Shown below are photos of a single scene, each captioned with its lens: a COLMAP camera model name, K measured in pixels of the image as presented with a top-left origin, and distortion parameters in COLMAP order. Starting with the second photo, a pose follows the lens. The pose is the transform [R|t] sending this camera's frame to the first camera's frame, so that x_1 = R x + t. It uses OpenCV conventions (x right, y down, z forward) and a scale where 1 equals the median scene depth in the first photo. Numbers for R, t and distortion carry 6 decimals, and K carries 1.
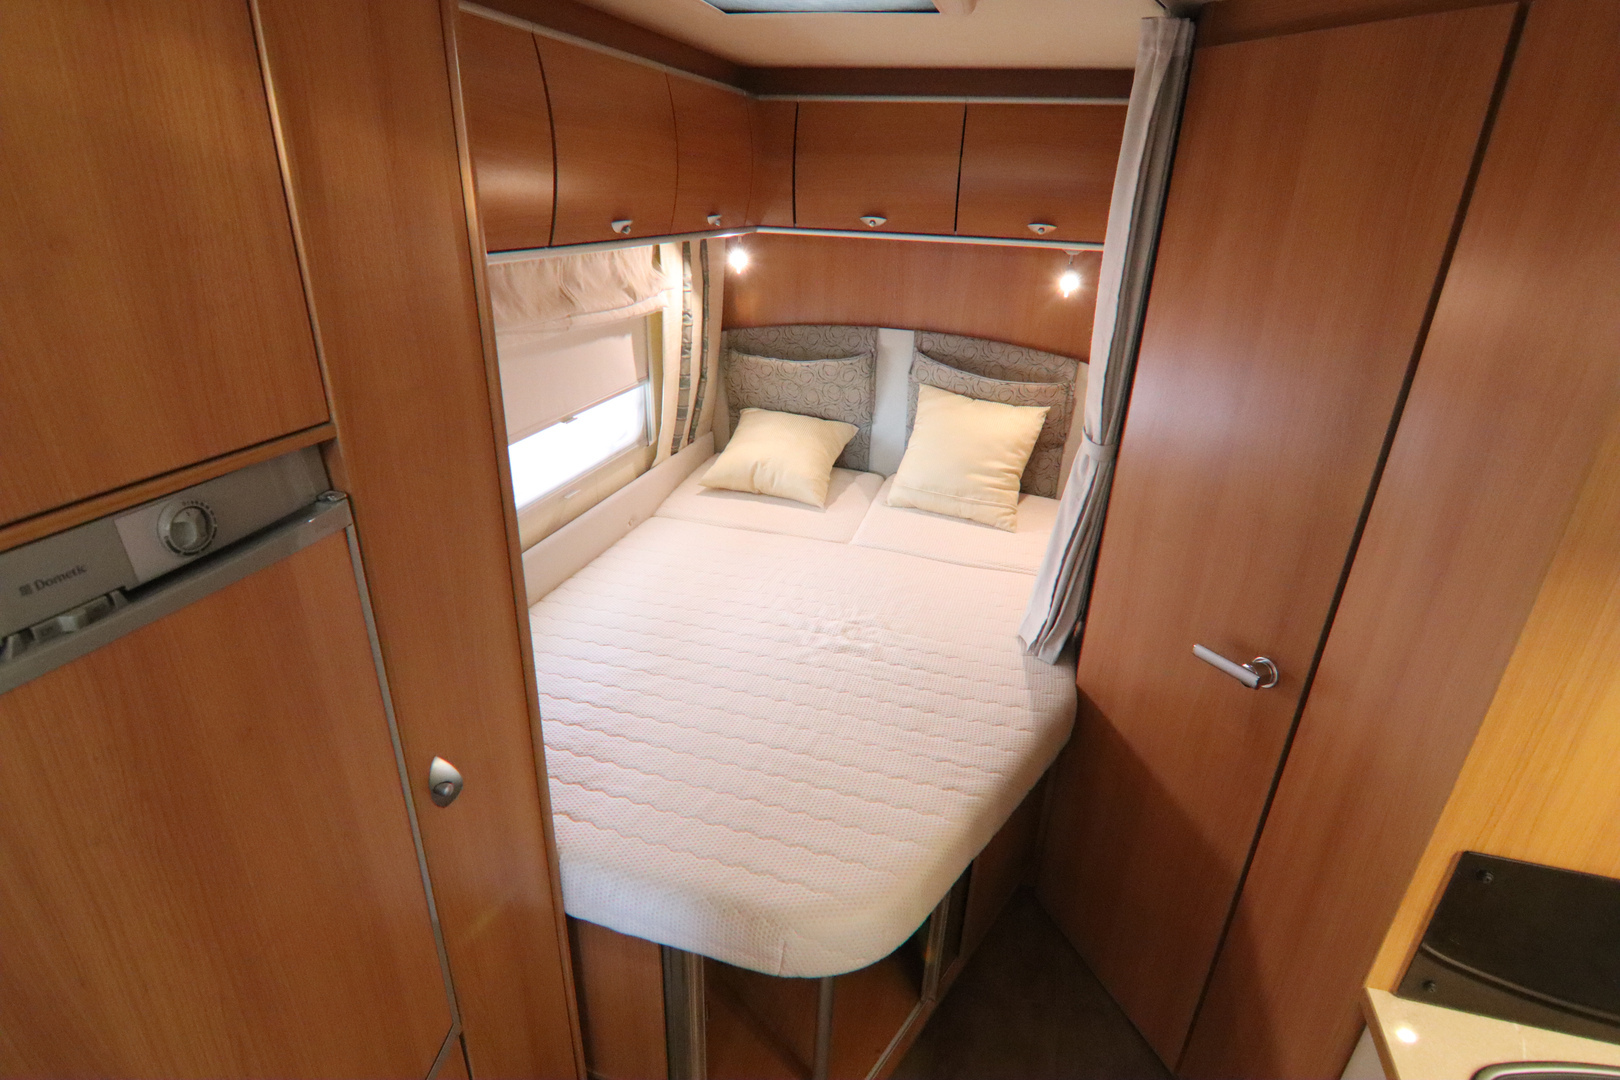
lens RADIAL K [[810.2, 0, 812.5], [0, 810.2, 541.9], [0, 0, 1]] dist [-0.025642, -0.003167]
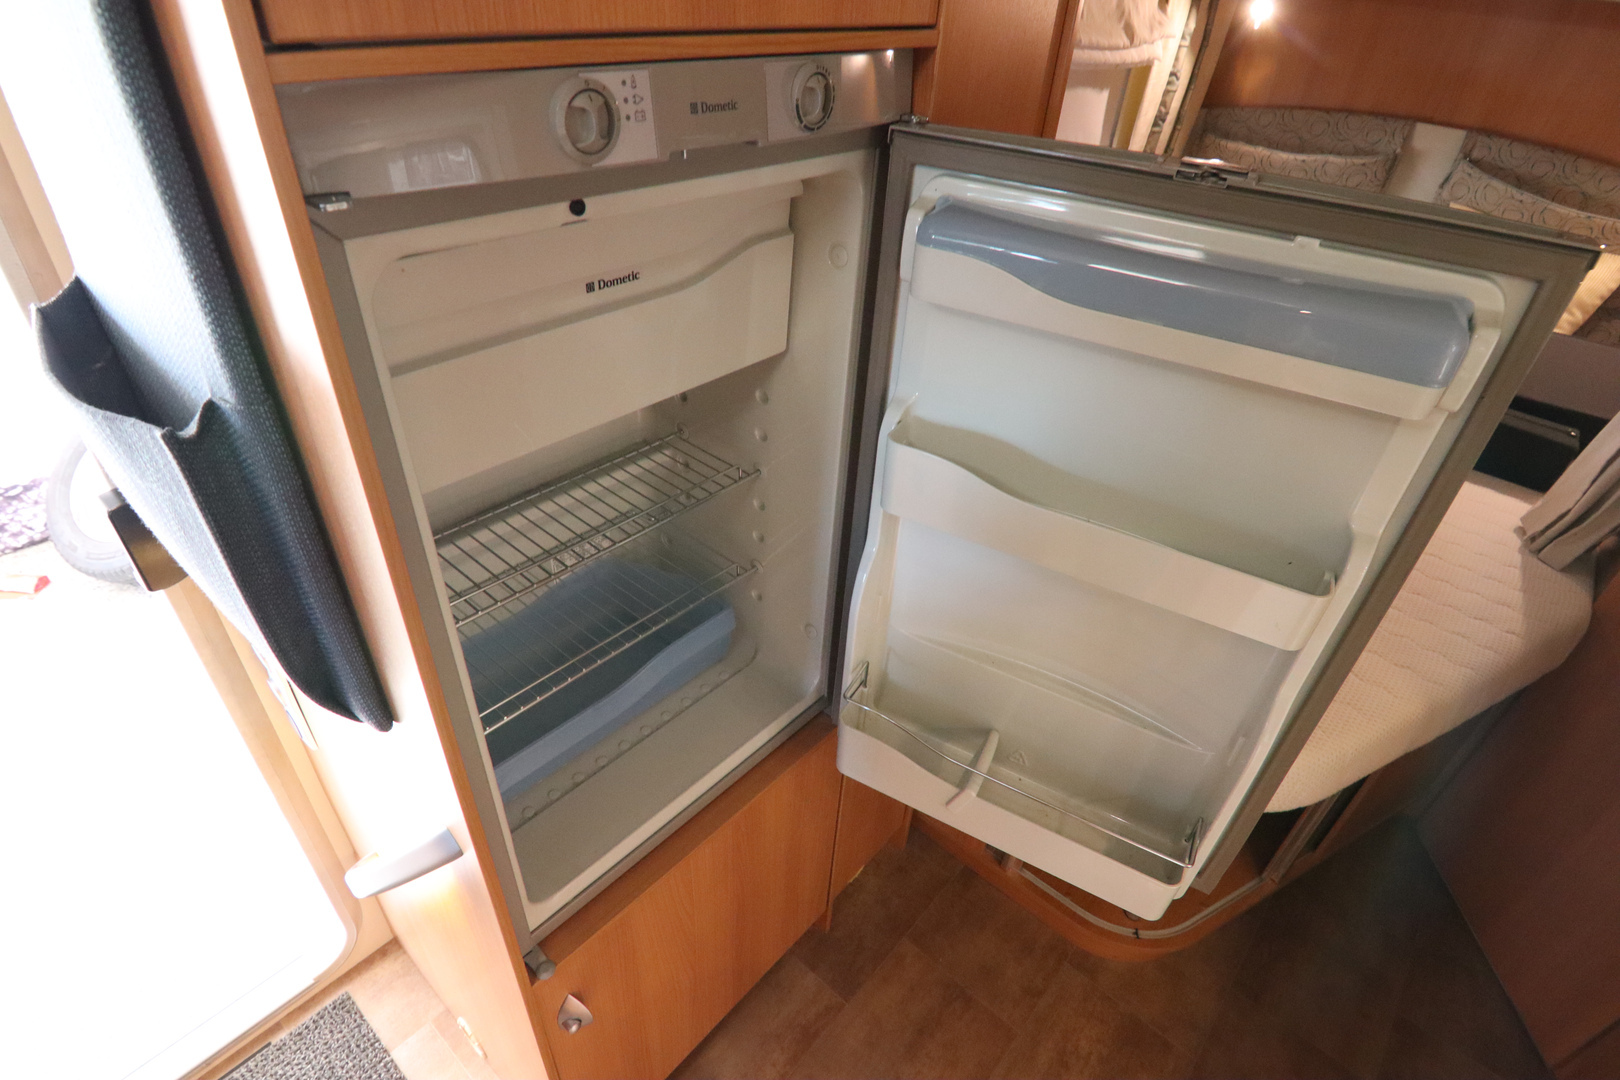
lens RADIAL K [[810.2, 0, 799.4], [0, 810.2, 536.6], [0, 0, 1]] dist [-0.025642, -0.003167]
pose [[0.899530, 0.268465, -0.344633, -0.086157], [-0.199963, 0.954425, 0.221559, 0.071217], [0.388407, -0.130385, 0.912217, 0.014006]]
